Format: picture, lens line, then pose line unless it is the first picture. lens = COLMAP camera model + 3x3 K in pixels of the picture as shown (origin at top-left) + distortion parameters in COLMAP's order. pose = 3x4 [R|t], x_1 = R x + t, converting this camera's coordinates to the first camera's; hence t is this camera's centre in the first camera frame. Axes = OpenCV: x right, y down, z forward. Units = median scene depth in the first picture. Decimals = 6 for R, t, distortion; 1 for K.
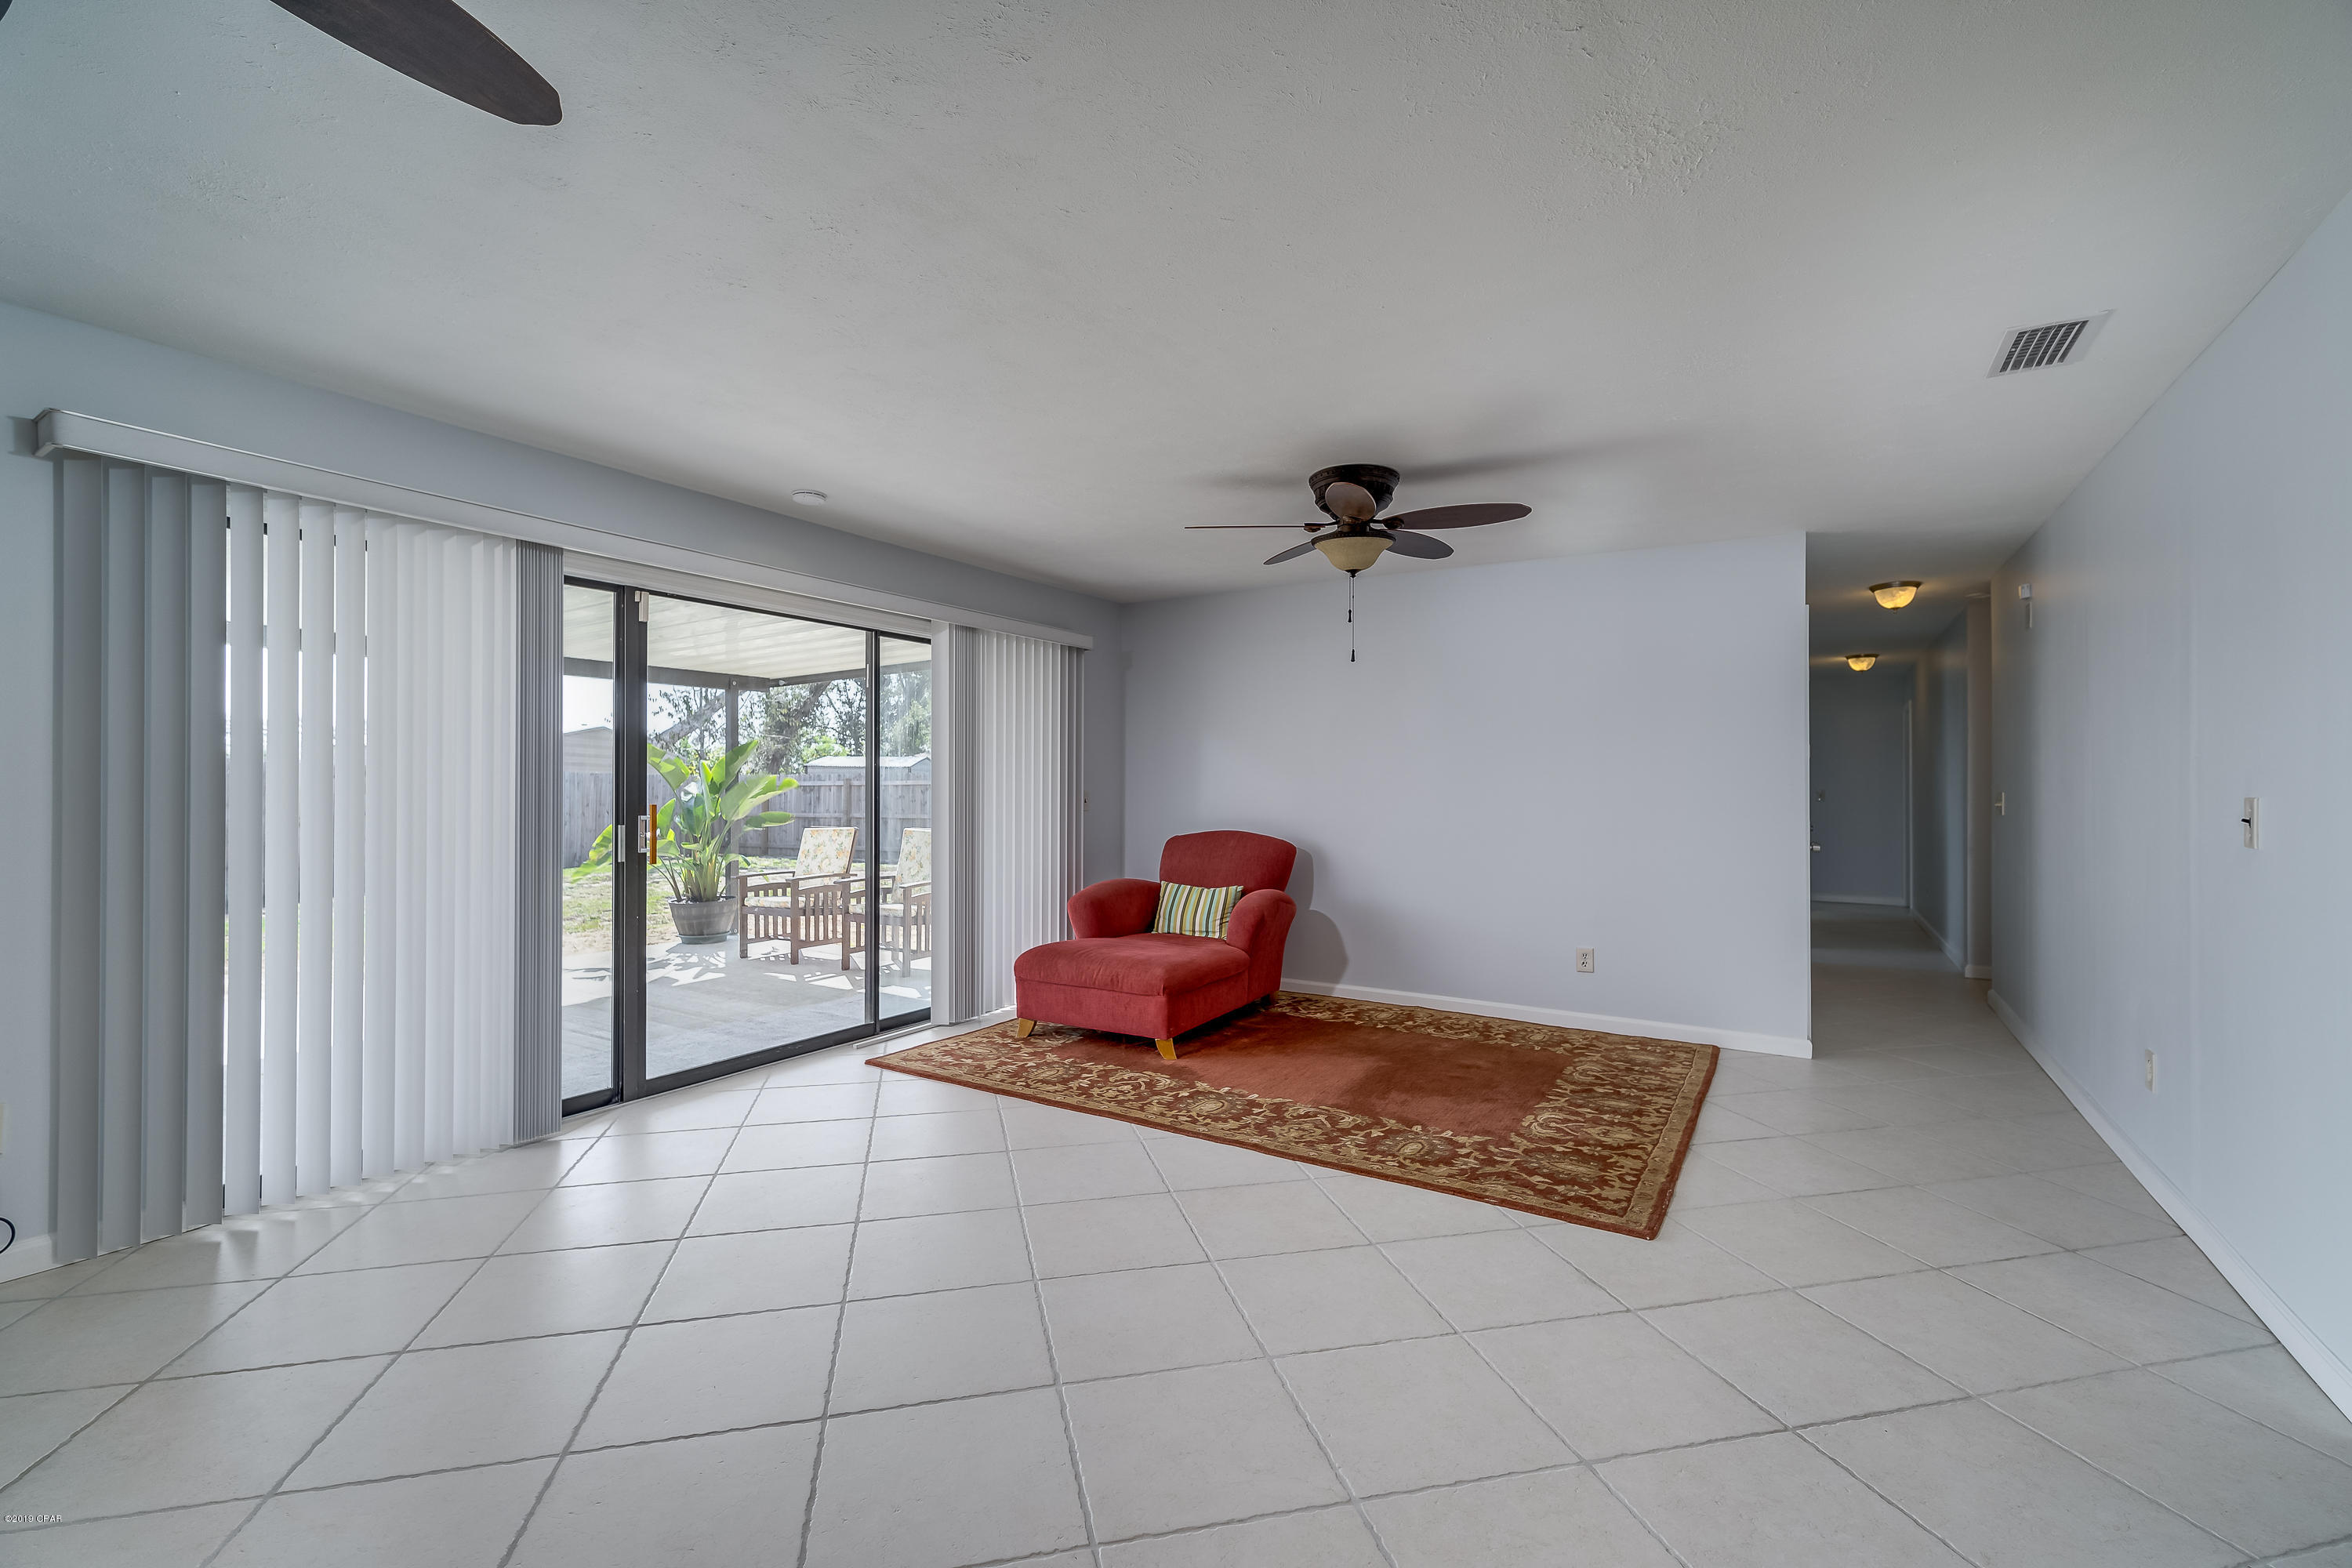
lens RADIAL K [[1010.6, 0, 1176.7], [0, 1010.6, 779.4], [0, 0, 1]] dist [0.001508, 0.001007]
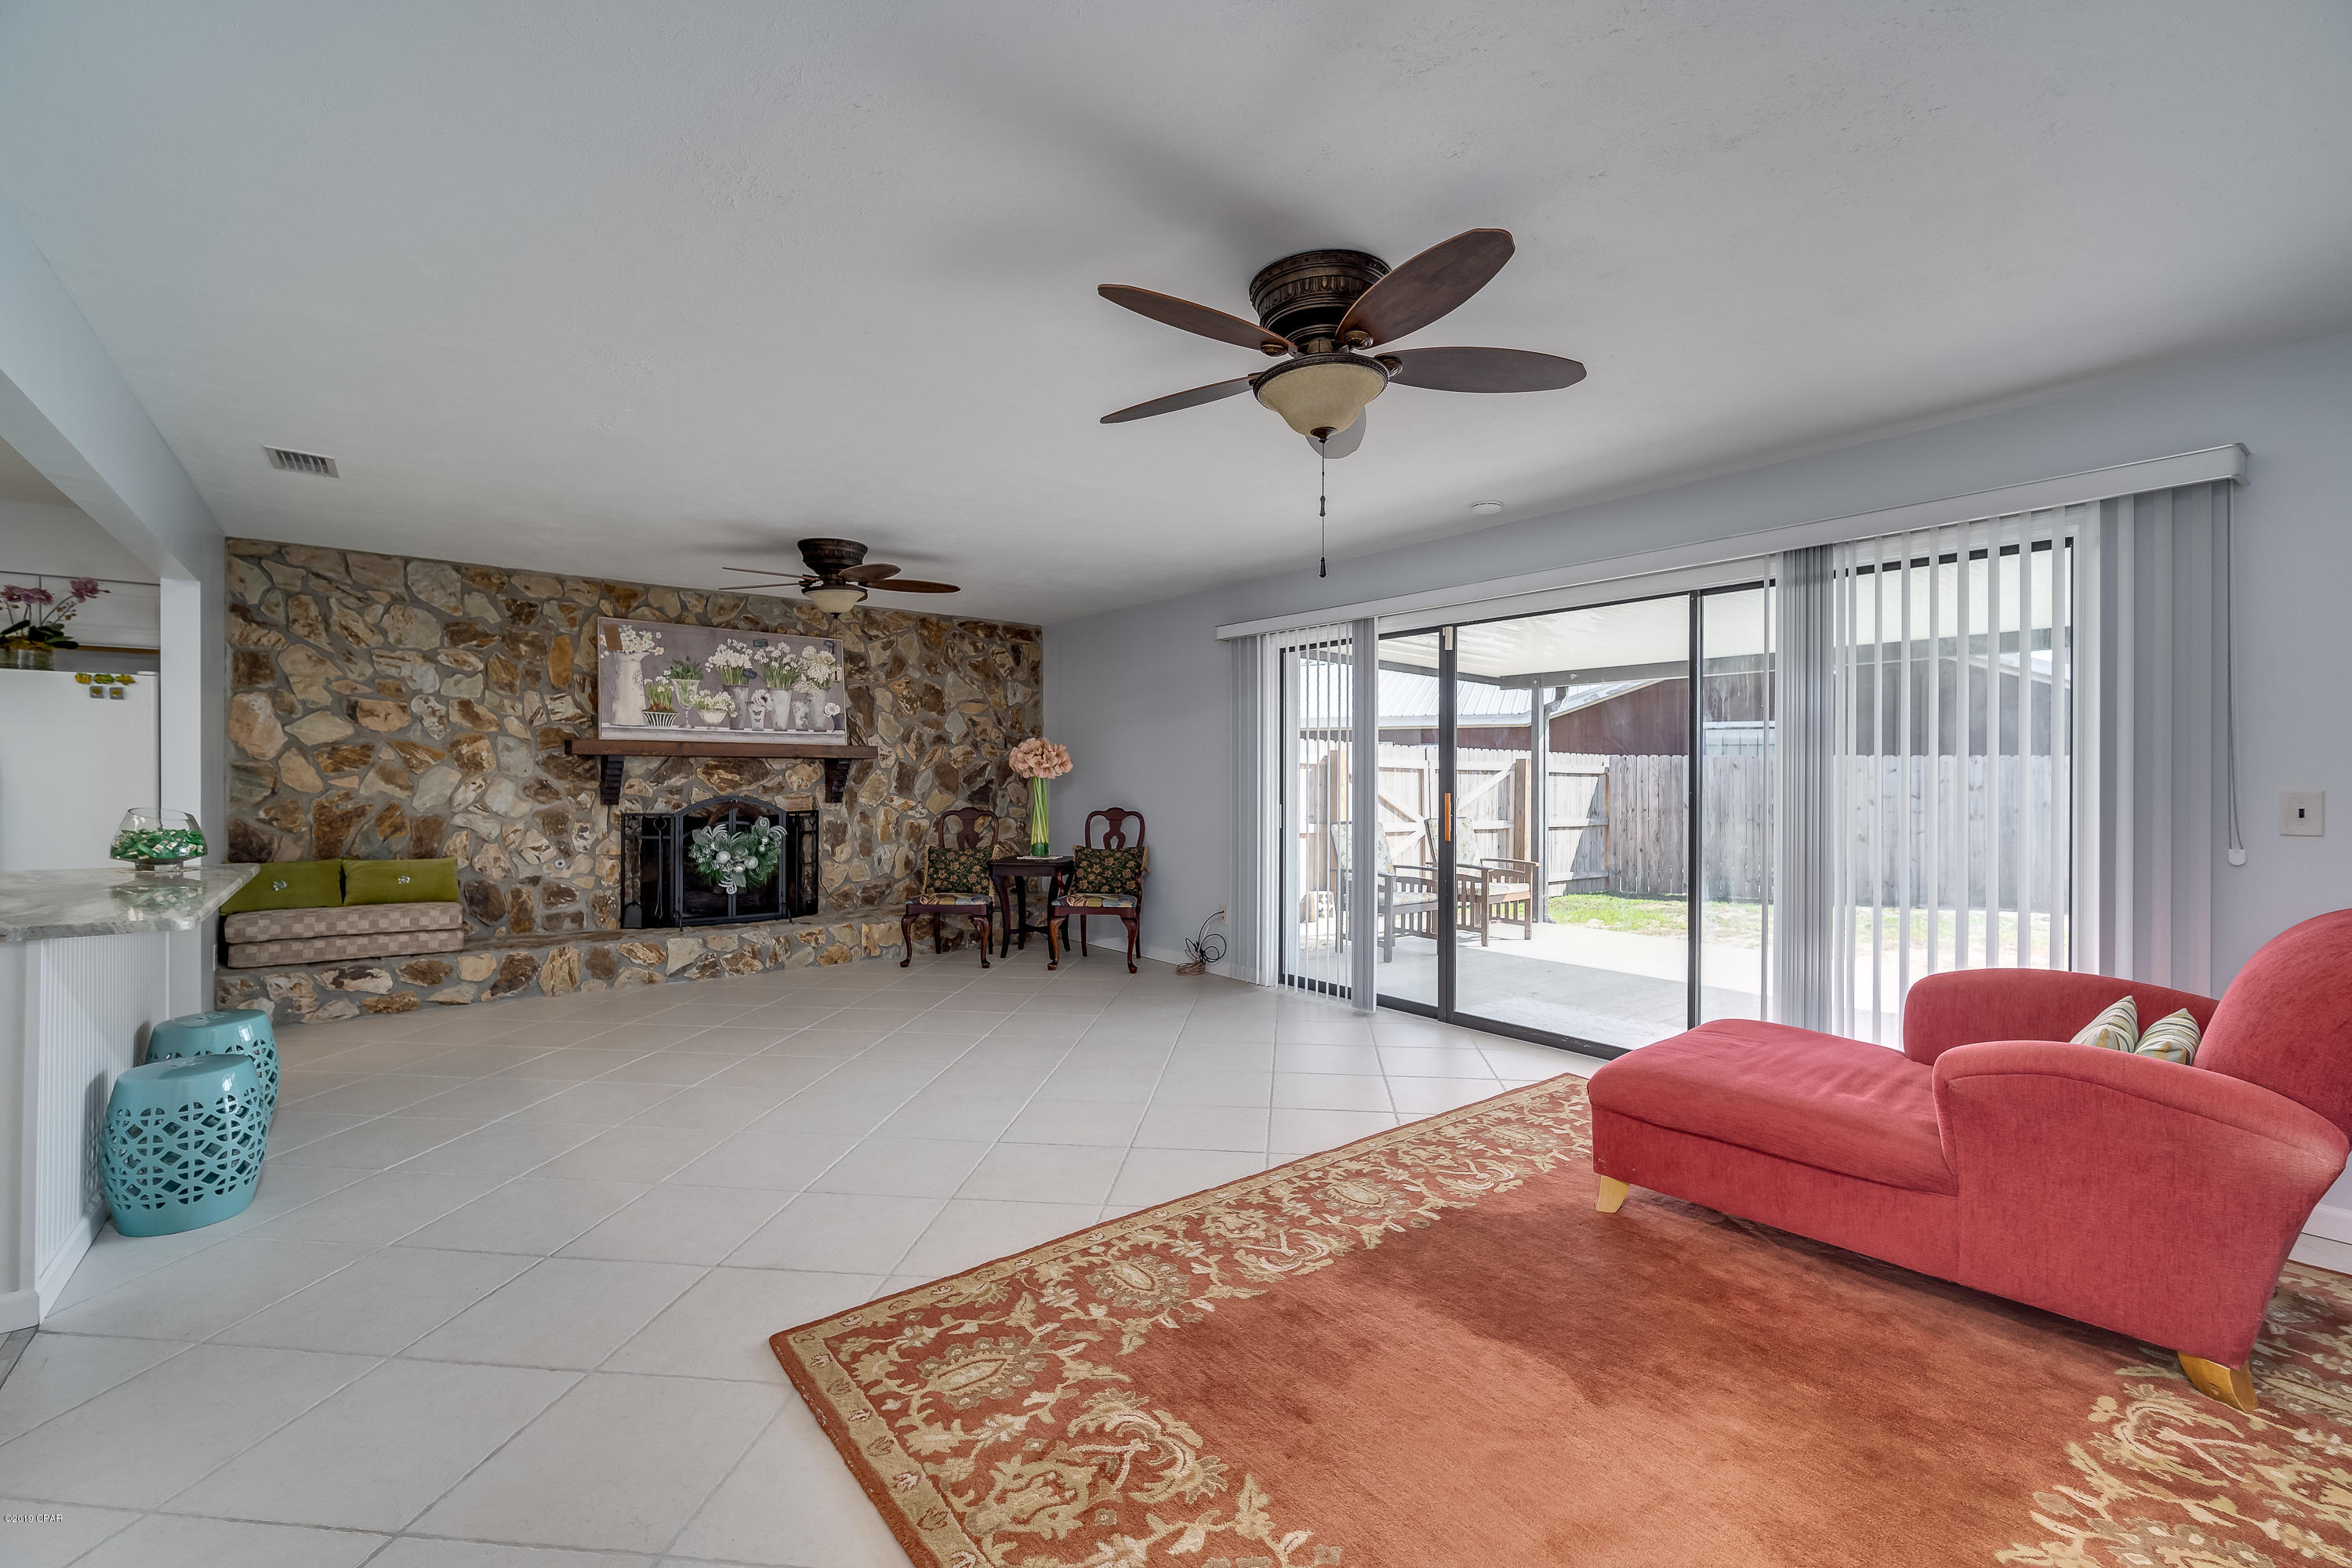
lens RADIAL K [[1010.6, 0, 1181.7], [0, 1010.6, 786.4], [0, 0, 1]] dist [0.001508, 0.001007]
pose [[-0.343825, 0.002740, -0.939030, 0.895721], [0.005765, 0.999983, 0.000807, 0.013778], [0.939016, -0.005136, -0.343835, 1.278331]]
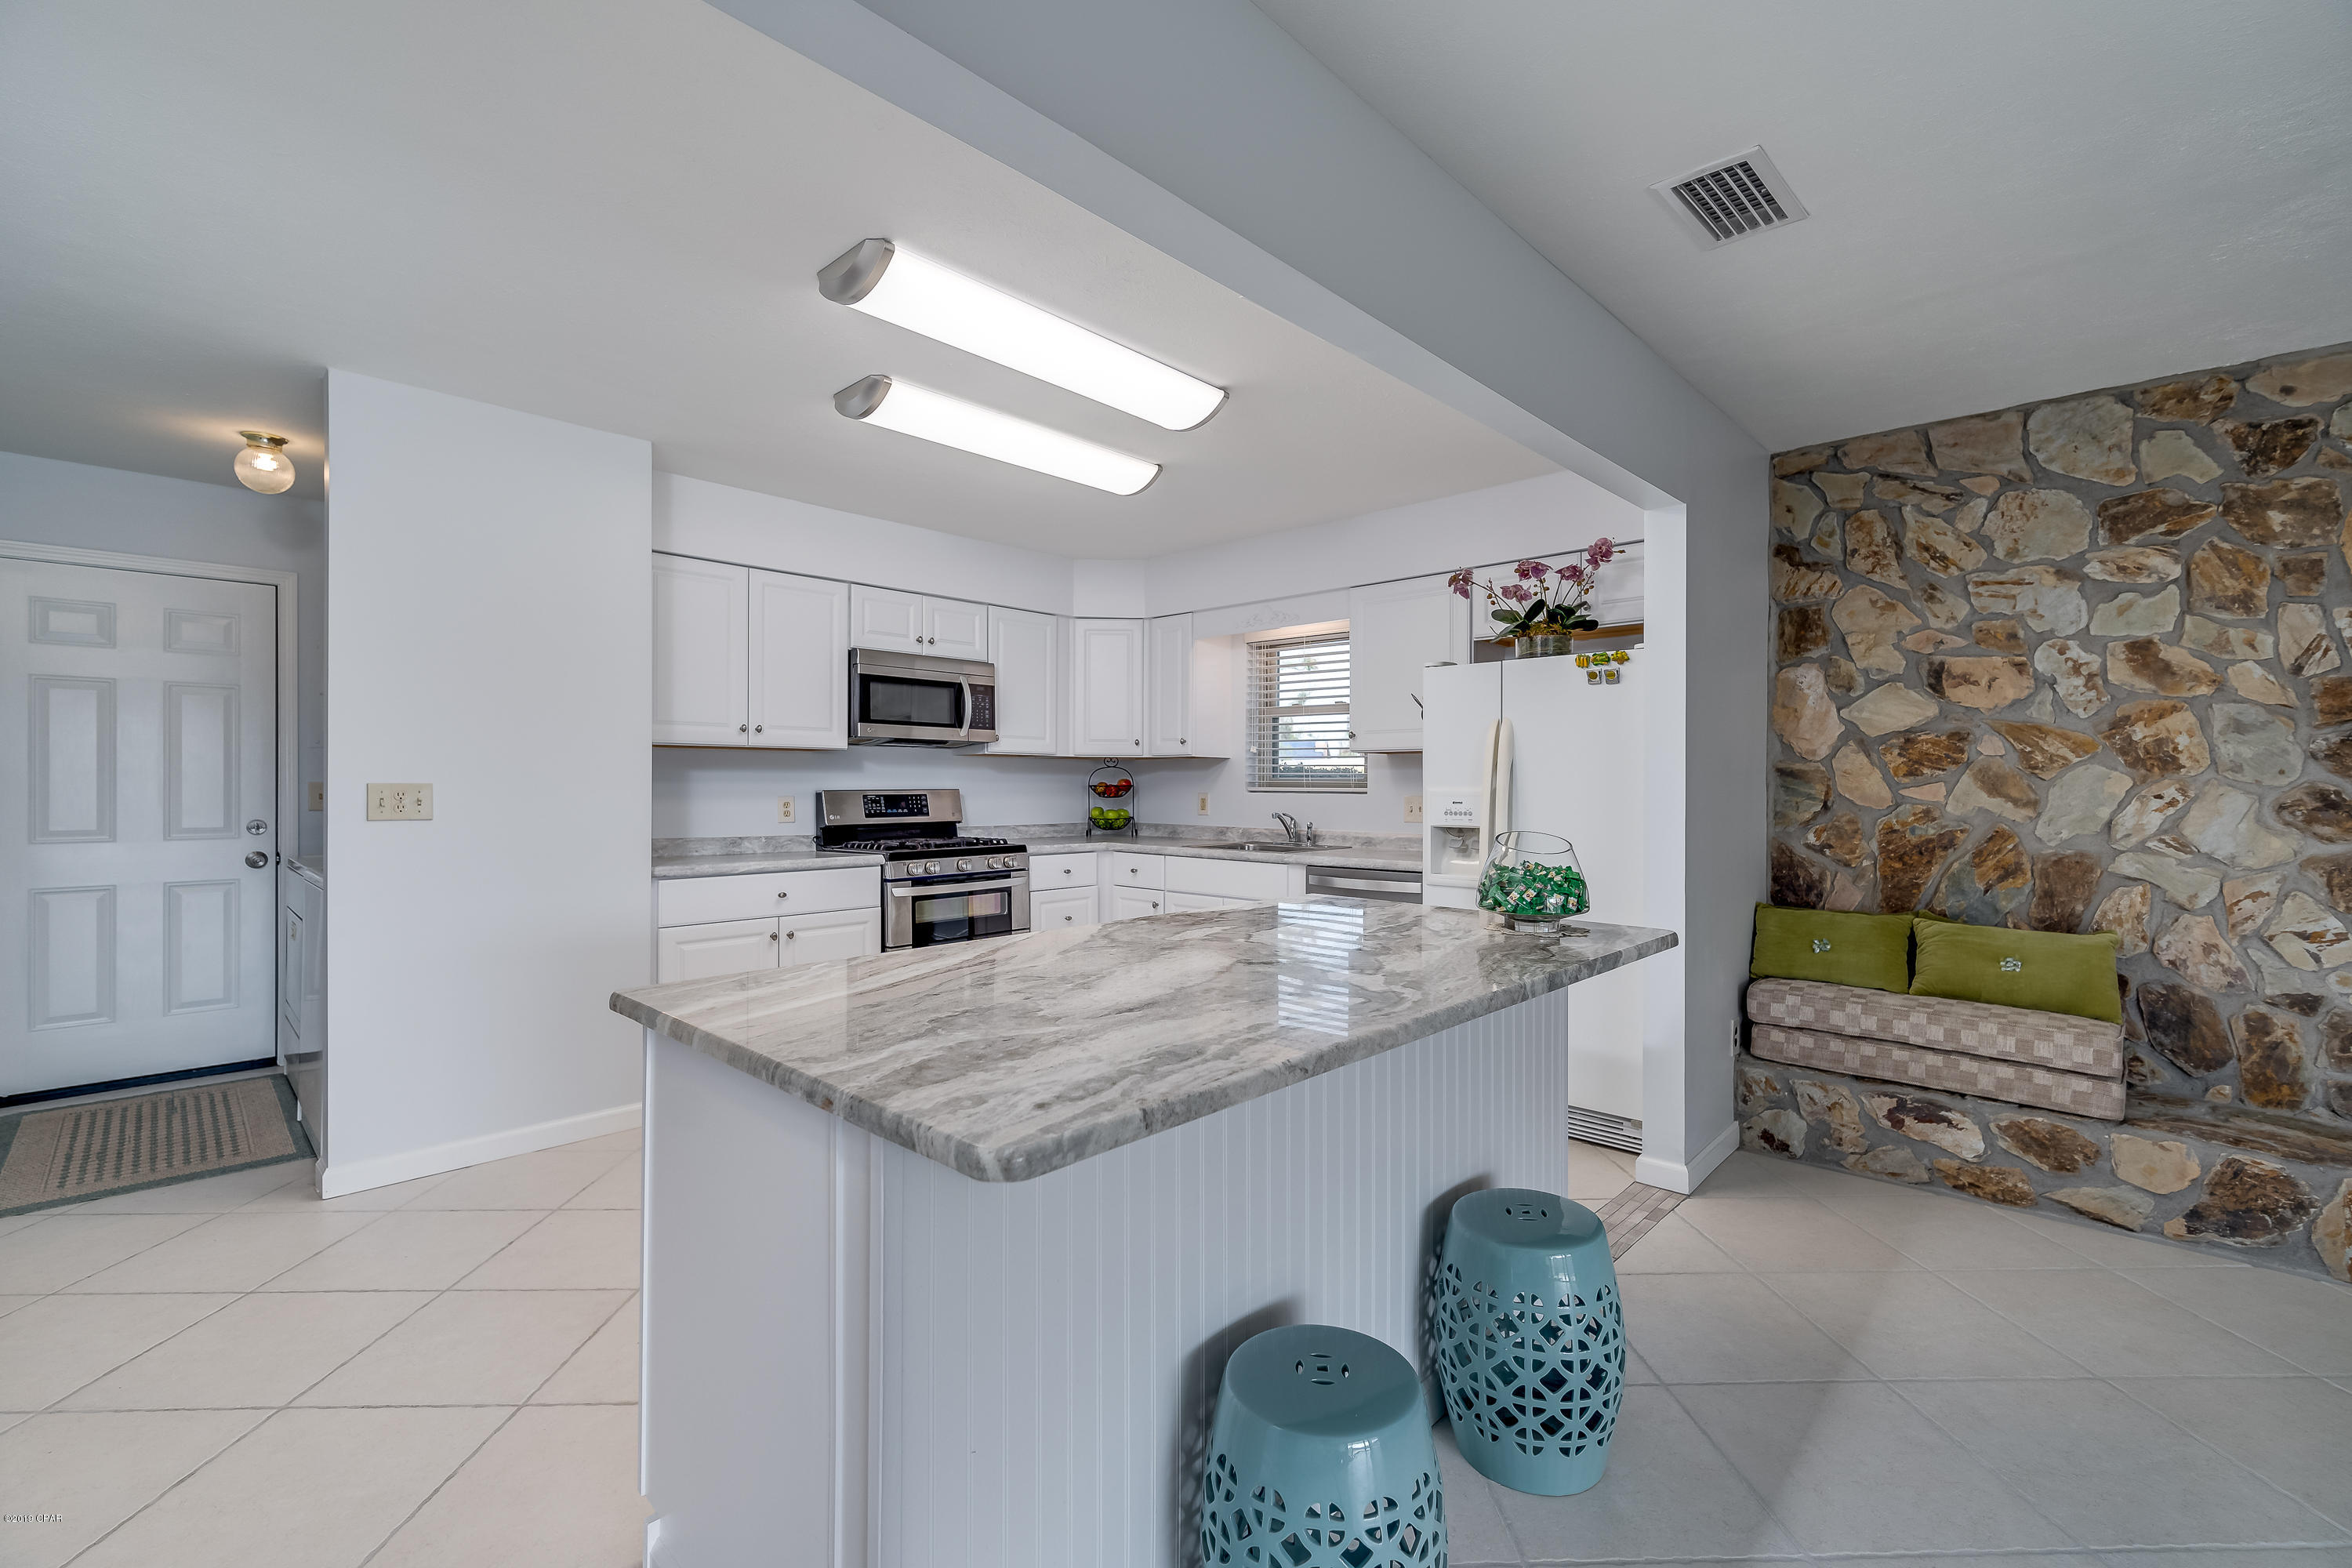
lens RADIAL K [[1010.6, 0, 1177.9], [0, 1010.6, 779.8], [0, 0, 1]] dist [0.001508, 0.001007]
pose [[-0.978358, -0.003718, 0.206887, 0.380058], [-0.005498, 0.999953, -0.008028, 0.000541], [-0.206847, -0.008992, -0.978332, 0.642401]]
